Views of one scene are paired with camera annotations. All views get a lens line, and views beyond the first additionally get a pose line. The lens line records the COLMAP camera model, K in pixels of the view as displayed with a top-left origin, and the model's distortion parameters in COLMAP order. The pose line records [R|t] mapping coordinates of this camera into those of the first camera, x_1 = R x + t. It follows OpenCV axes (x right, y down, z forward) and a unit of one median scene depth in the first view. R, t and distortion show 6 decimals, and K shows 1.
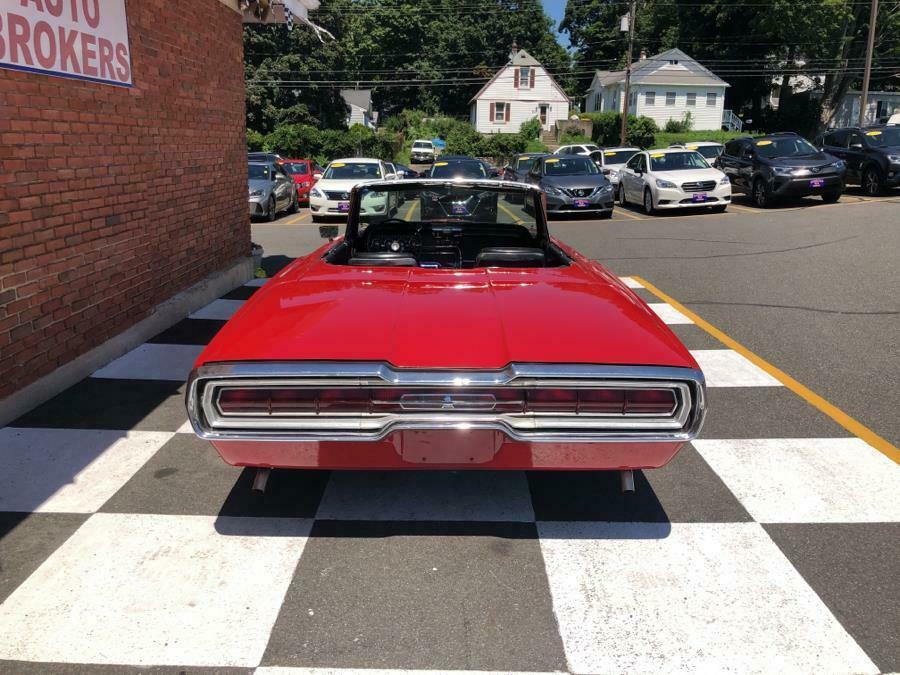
lens RADIAL K [[744.4, 0, 452.4], [0, 744.4, 329.8], [0, 0, 1]] dist [0.005316, 0.001722]
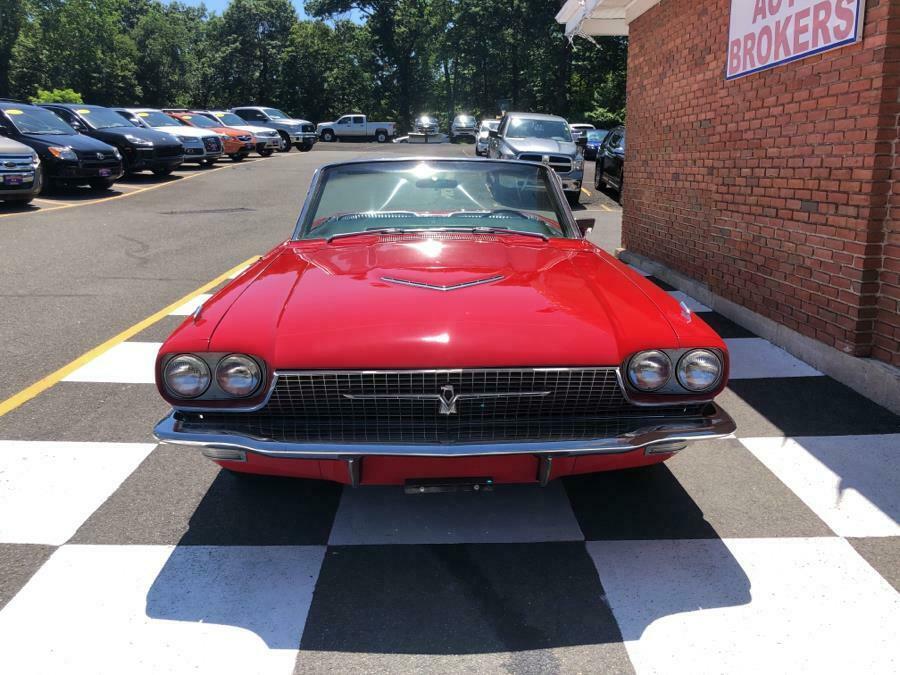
lens RADIAL K [[744.4, 0, 452.4], [0, 744.4, 329.8], [0, 0, 1]] dist [0.005316, 0.001722]
pose [[-0.999053, 0.003937, -0.043333, 0.003898], [-0.015675, 0.896462, 0.442843, -0.119907], [0.040590, 0.443103, -0.895551, 0.549147]]
